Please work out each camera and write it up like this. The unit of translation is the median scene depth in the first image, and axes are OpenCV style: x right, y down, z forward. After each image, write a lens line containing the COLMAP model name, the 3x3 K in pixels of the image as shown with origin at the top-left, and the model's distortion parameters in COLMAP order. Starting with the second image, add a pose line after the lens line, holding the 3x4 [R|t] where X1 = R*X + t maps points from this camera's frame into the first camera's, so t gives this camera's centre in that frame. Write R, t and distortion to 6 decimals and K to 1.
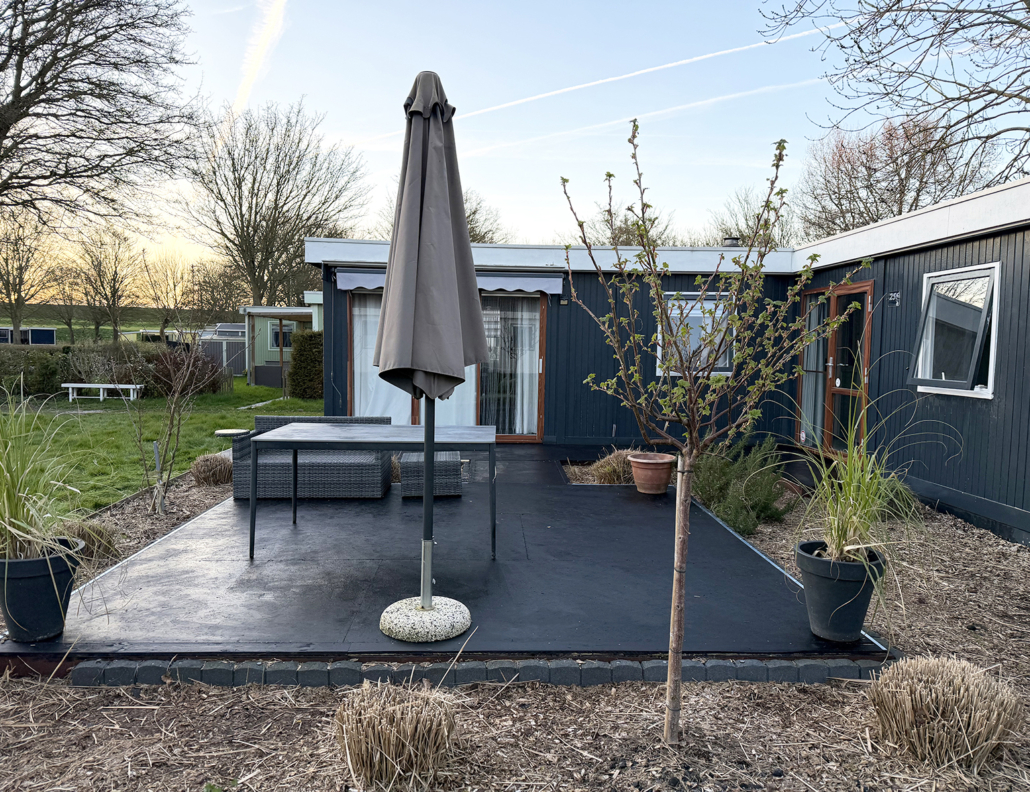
lens RADIAL K [[737.2, 0, 511.3], [0, 737.2, 400.7], [0, 0, 1]] dist [0.058917, -0.076832]
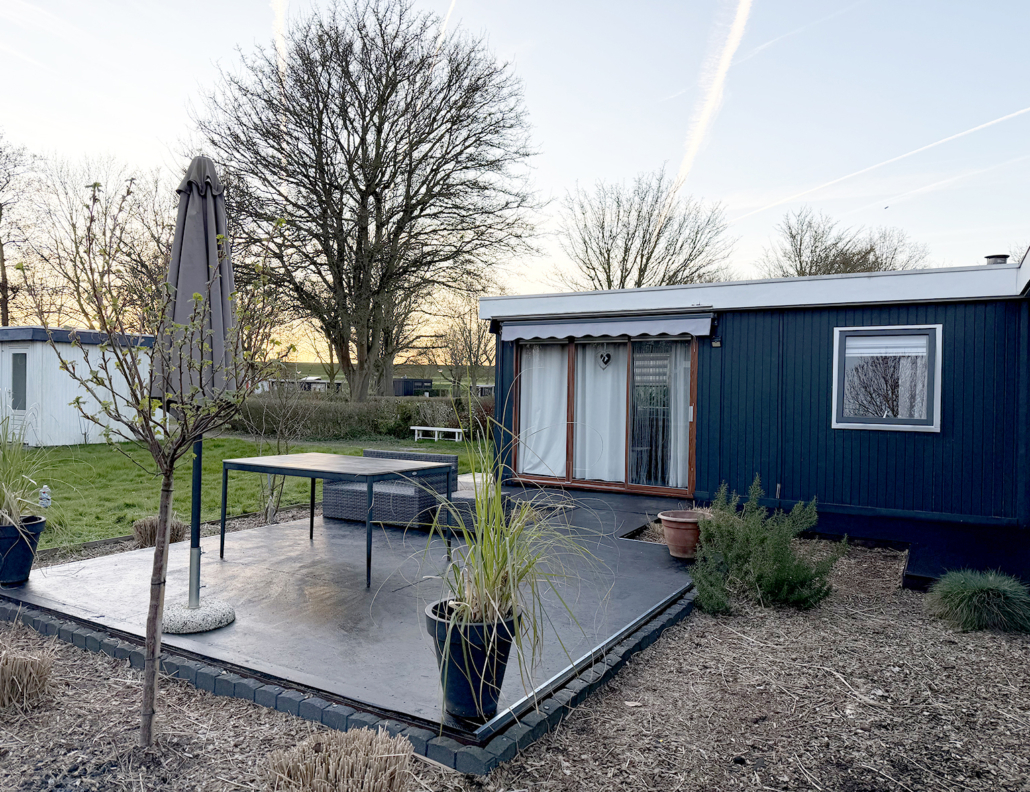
lens RADIAL K [[737.2, 0, 512.1], [0, 737.2, 391.5], [0, 0, 1]] dist [0.058917, -0.076832]
pose [[0.842198, -0.000167, -0.539168, 0.358879], [-0.047521, 0.996085, -0.074537, 0.004742], [0.537069, 0.088397, 0.838894, 0.104438]]
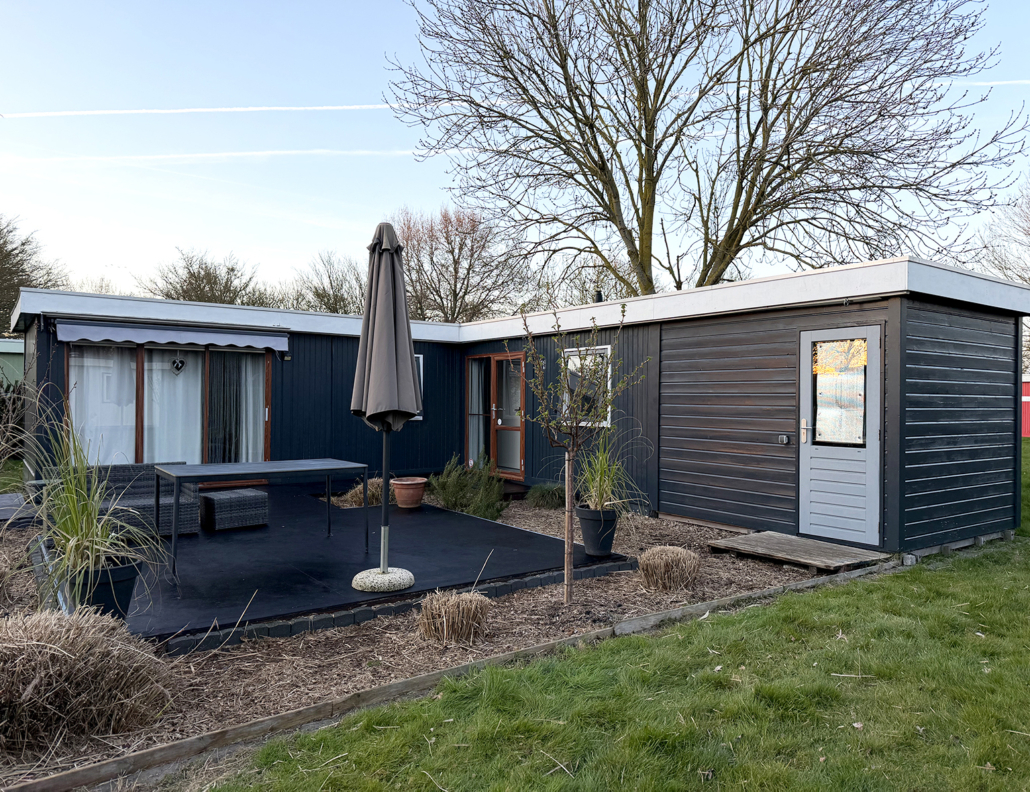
lens RADIAL K [[737.2, 0, 519.9], [0, 737.2, 395.3], [0, 0, 1]] dist [0.058917, -0.076832]
pose [[0.829594, -0.004324, 0.558350, -0.279152], [0.046163, 0.997078, -0.060867, 0.011165], [-0.556455, 0.076270, 0.827369, -0.158366]]
